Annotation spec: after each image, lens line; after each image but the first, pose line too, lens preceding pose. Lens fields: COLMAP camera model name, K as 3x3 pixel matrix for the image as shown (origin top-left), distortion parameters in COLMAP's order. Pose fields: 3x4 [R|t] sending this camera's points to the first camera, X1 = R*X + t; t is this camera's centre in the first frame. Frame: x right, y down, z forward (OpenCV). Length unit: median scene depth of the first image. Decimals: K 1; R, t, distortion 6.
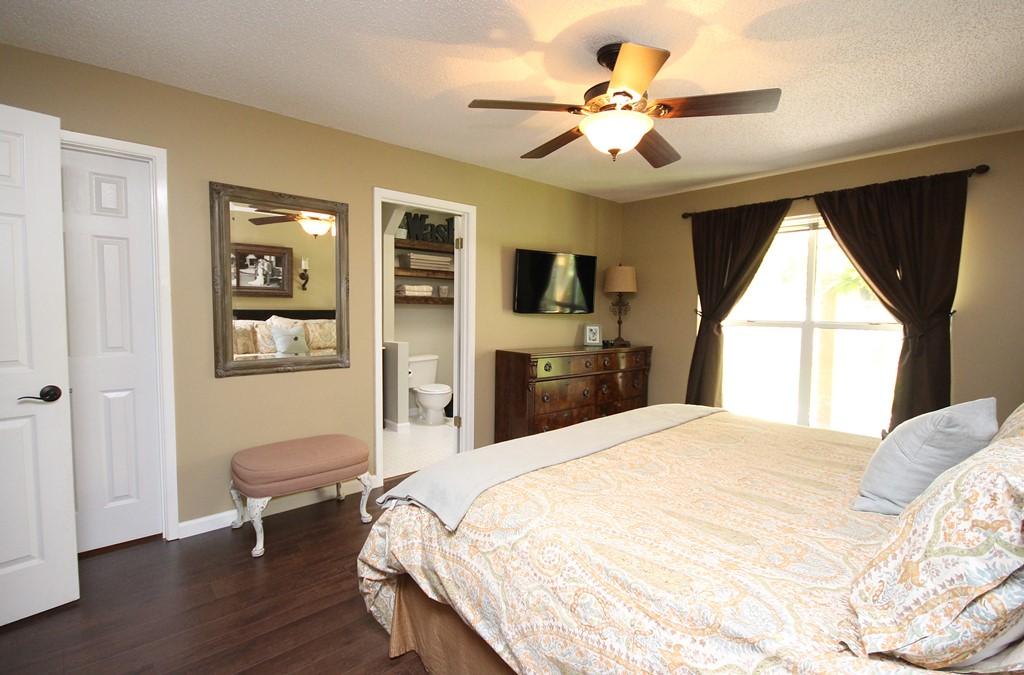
lens RADIAL K [[482.8, 0, 512.0], [0, 482.8, 337.5], [0, 0, 1]] dist [-0.000438, -0.000021]
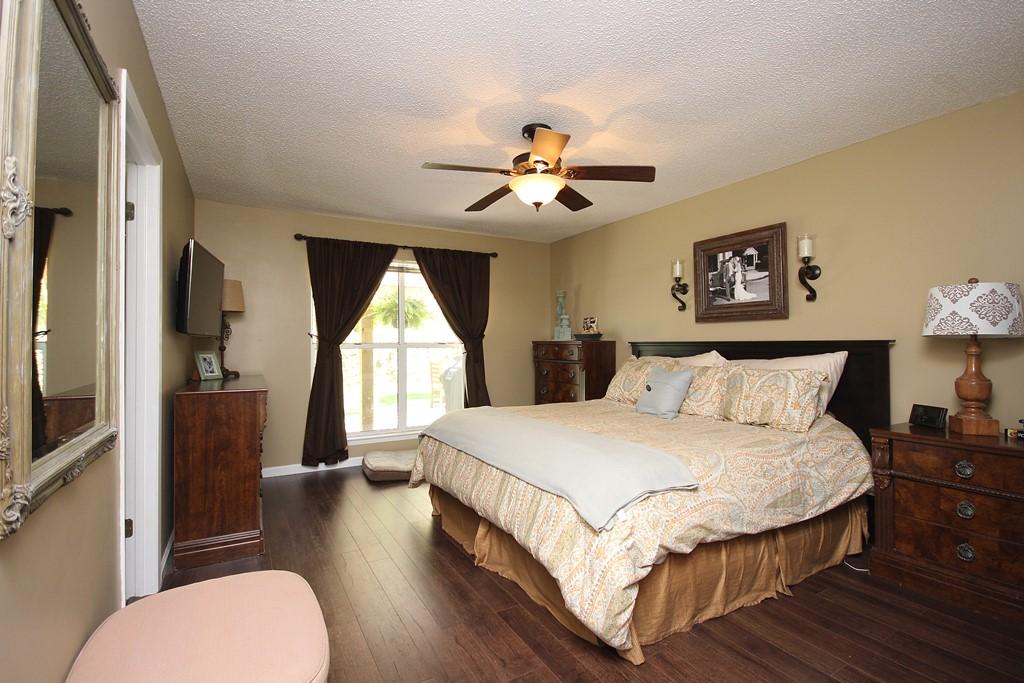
lens RADIAL K [[475.9, 0, 517.0], [0, 475.9, 341.2], [0, 0, 1]] dist [0.004187, 0.000400]
pose [[0.207458, -0.005218, 0.978230, -0.642151], [0.062715, 0.998000, -0.007976, -0.009497], [-0.976231, 0.063005, 0.207370, 0.503705]]
